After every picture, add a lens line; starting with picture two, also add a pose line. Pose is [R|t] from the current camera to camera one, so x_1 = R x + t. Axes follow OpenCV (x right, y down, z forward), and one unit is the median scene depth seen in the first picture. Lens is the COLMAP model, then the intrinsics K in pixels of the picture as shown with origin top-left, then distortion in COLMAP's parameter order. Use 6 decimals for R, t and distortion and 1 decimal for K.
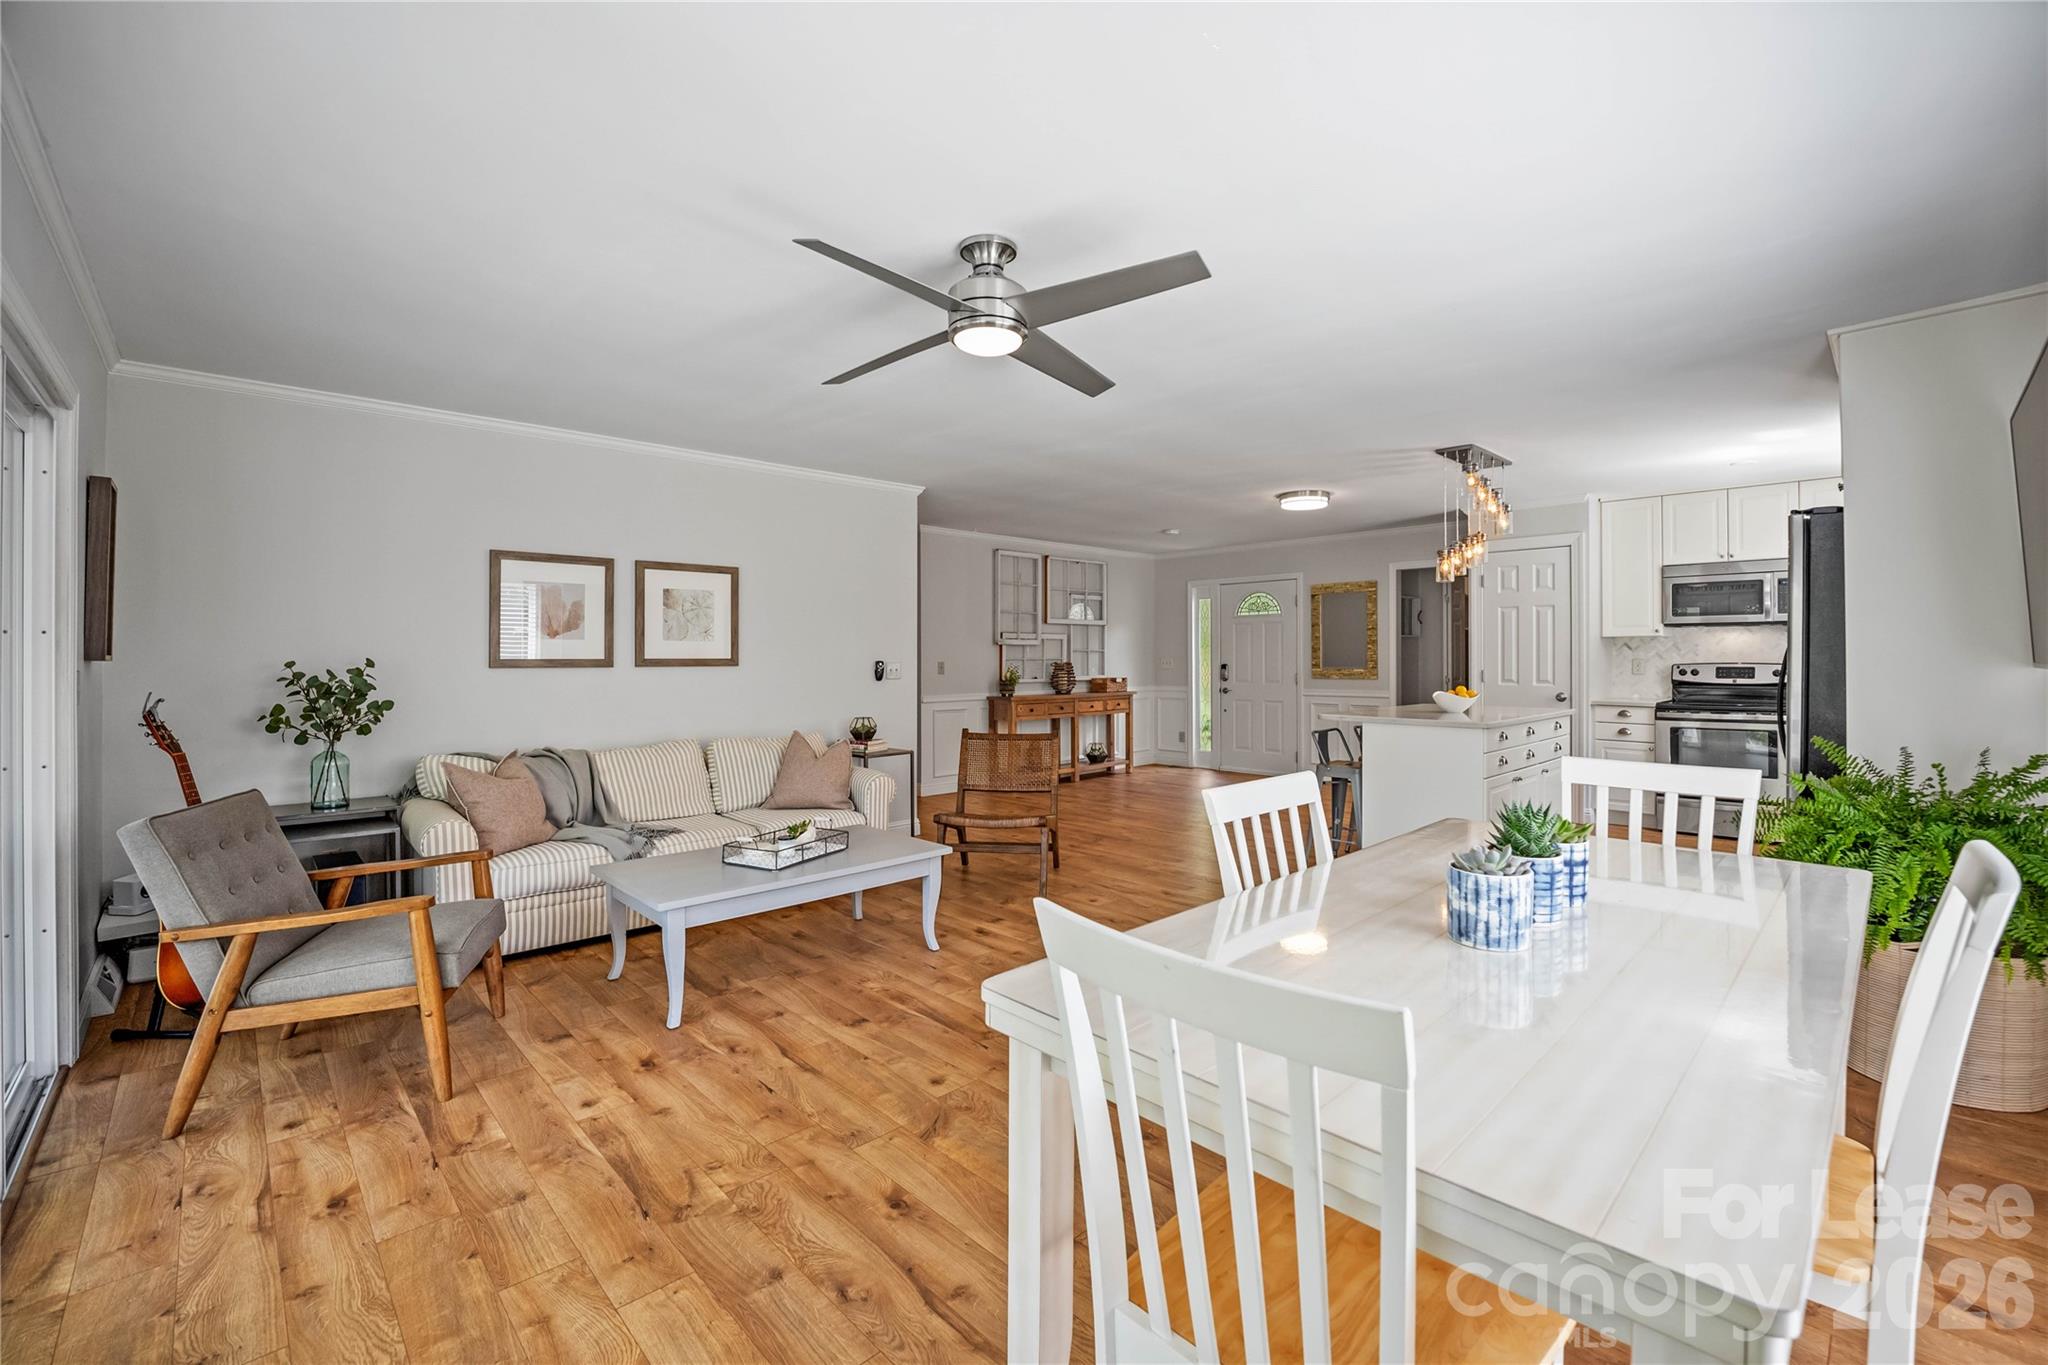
lens RADIAL K [[846.4, 0, 1029.4], [0, 846.4, 650.3], [0, 0, 1]] dist [-0.000391, -0.000005]
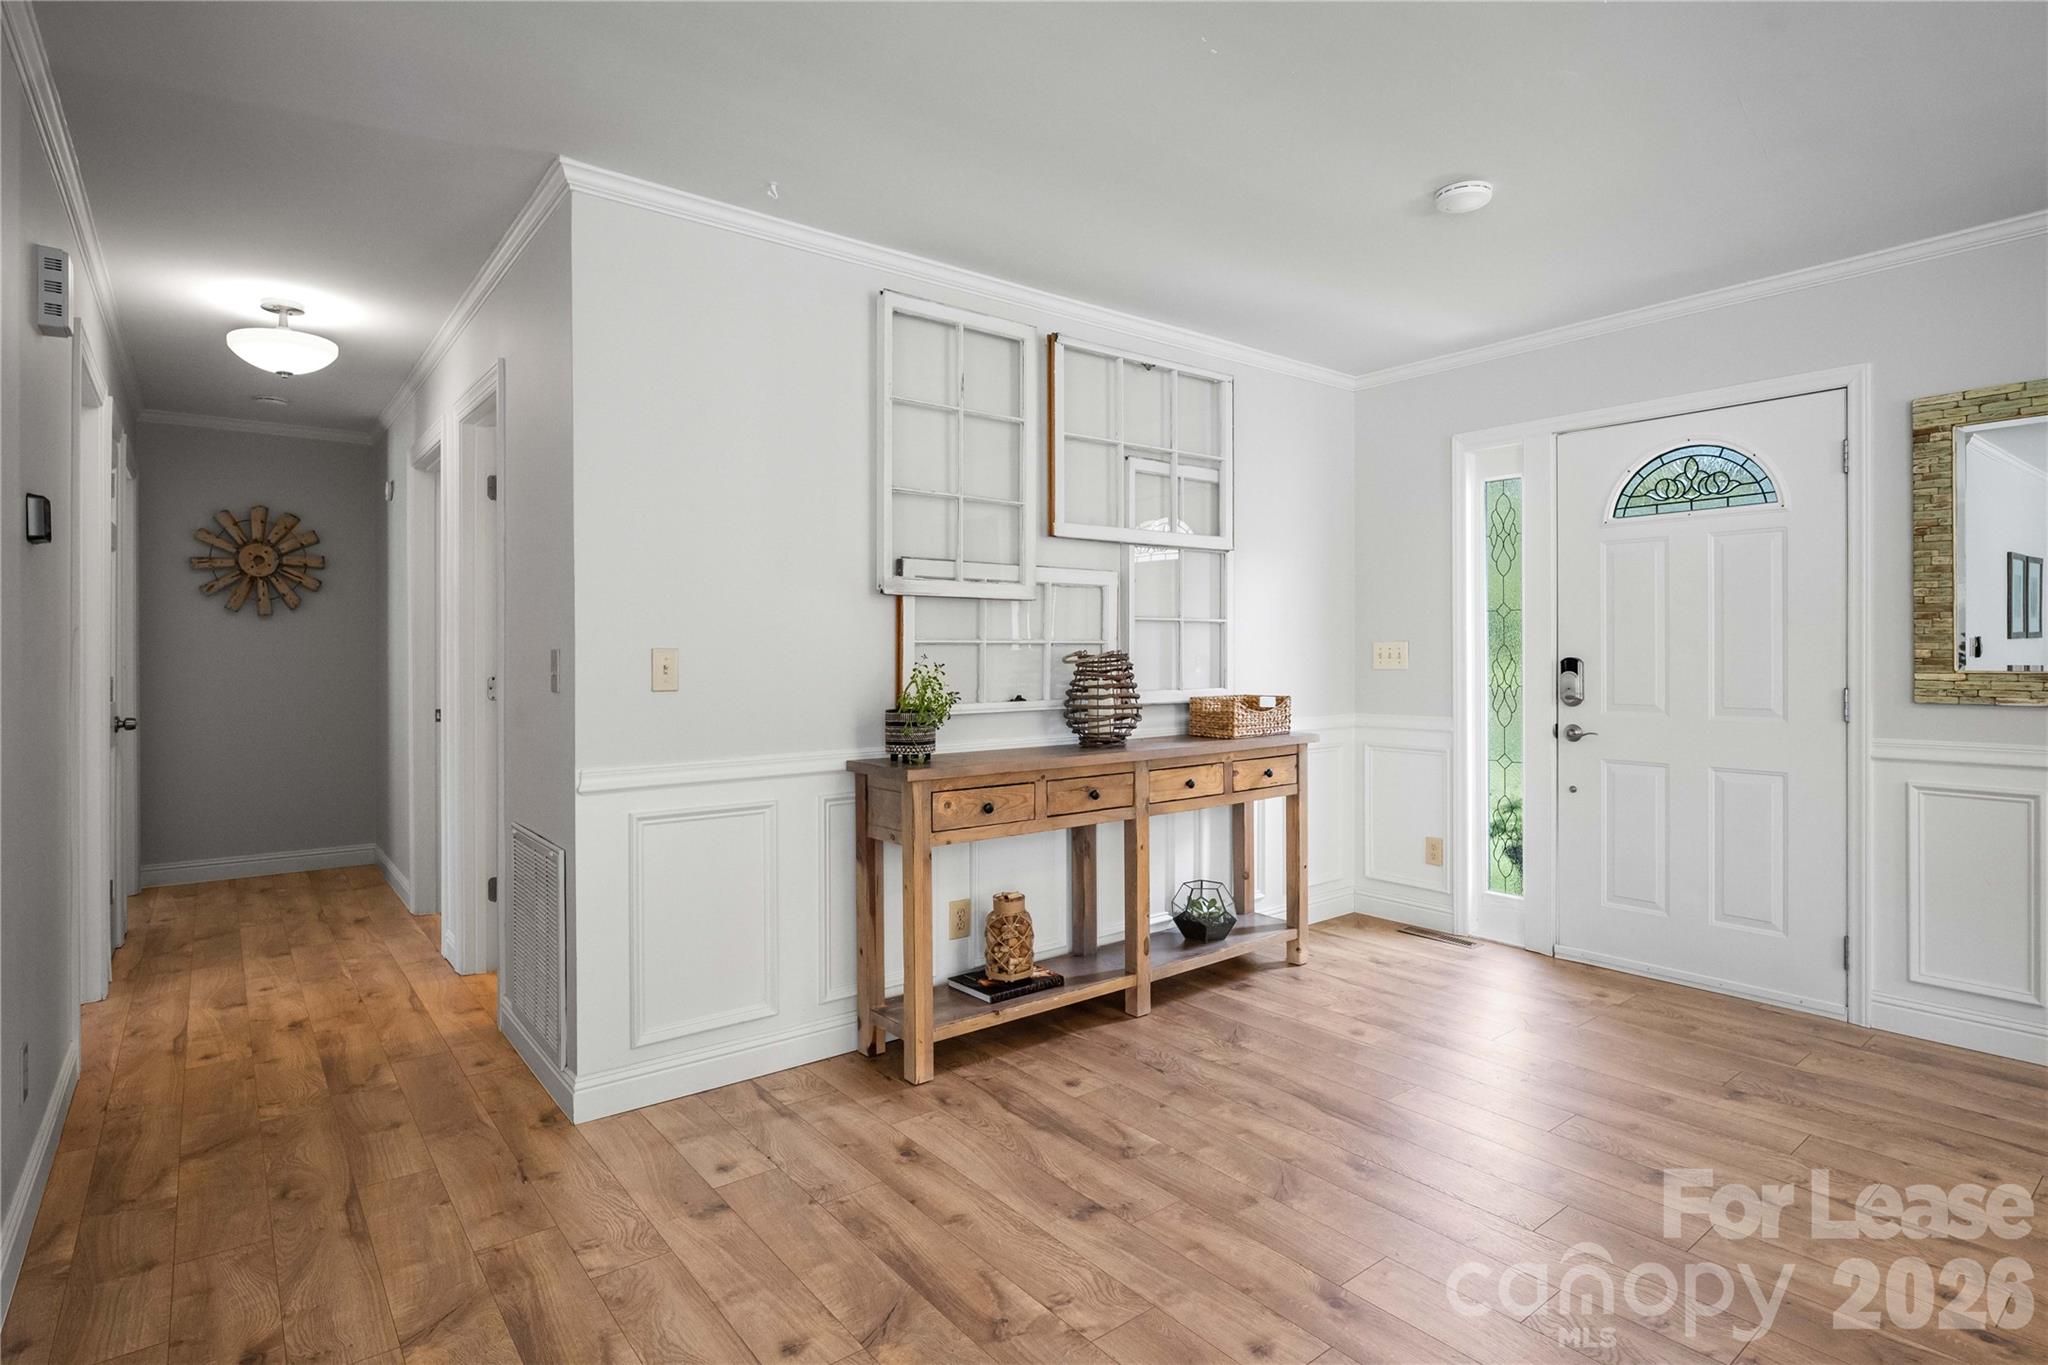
lens RADIAL K [[1033.2, 0, 1038.3], [0, 1033.2, 658.0], [0, 0, 1]] dist [-0.013242, -0.000433]
pose [[0.996366, 0.001625, -0.085156, 0.048923], [-0.000192, 0.999858, 0.016836, 0.009959], [0.085171, -0.016758, 0.996225, 0.587004]]
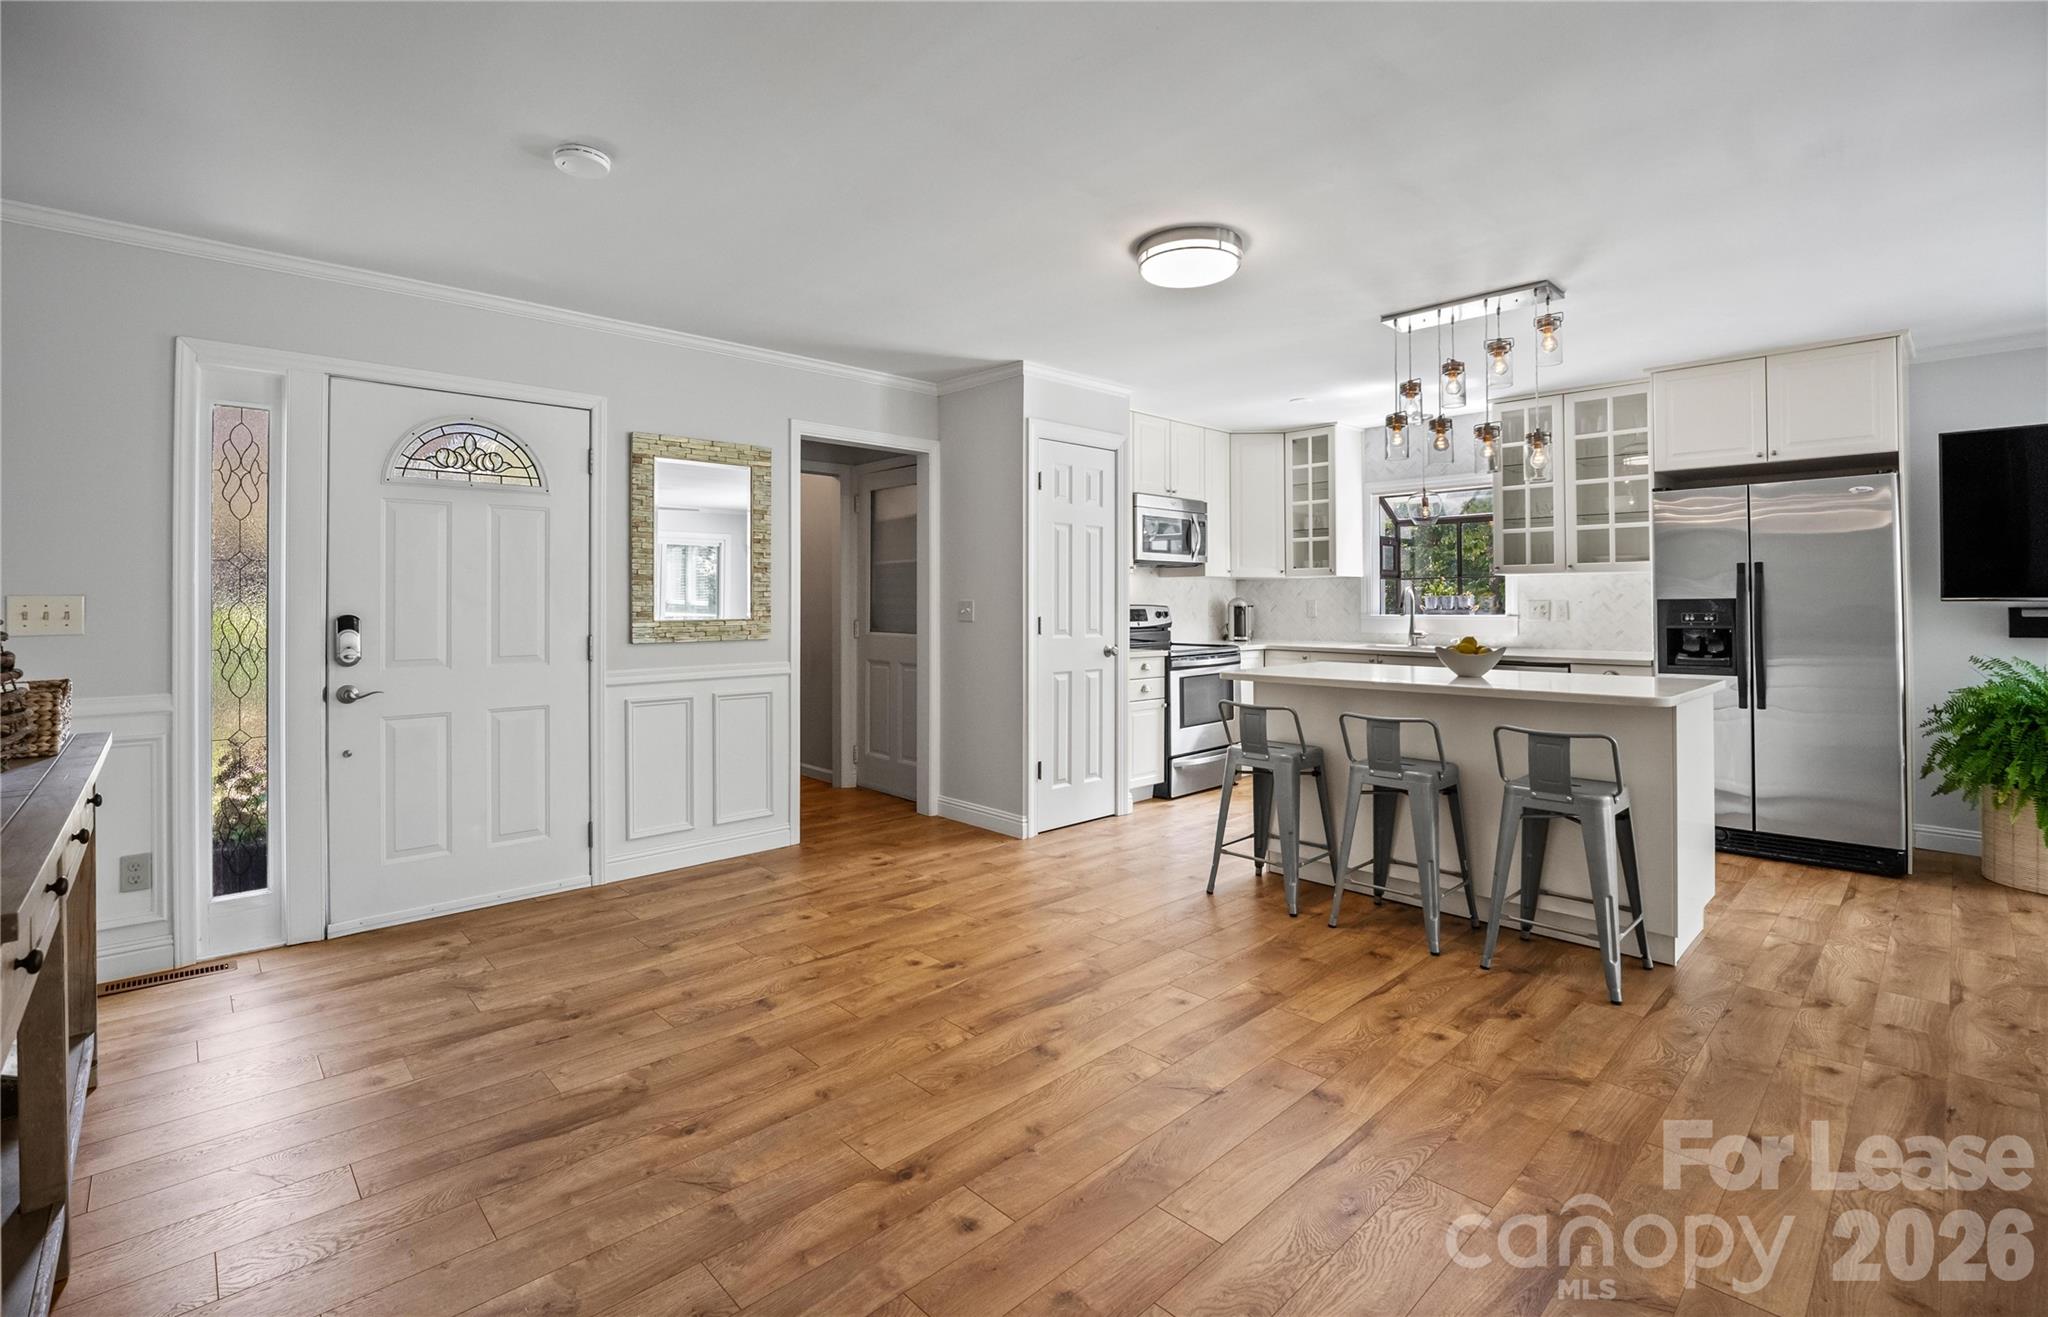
lens RADIAL K [[916.1, 0, 981.4], [0, 916.1, 596.5], [0, 0, 1]] dist [-0.014625, -0.000151]
pose [[0.026421, 0.011488, 0.999585, -0.127650], [-0.006992, 0.999912, -0.011307, 0.012062], [-0.999626, -0.006691, 0.026499, 0.782167]]
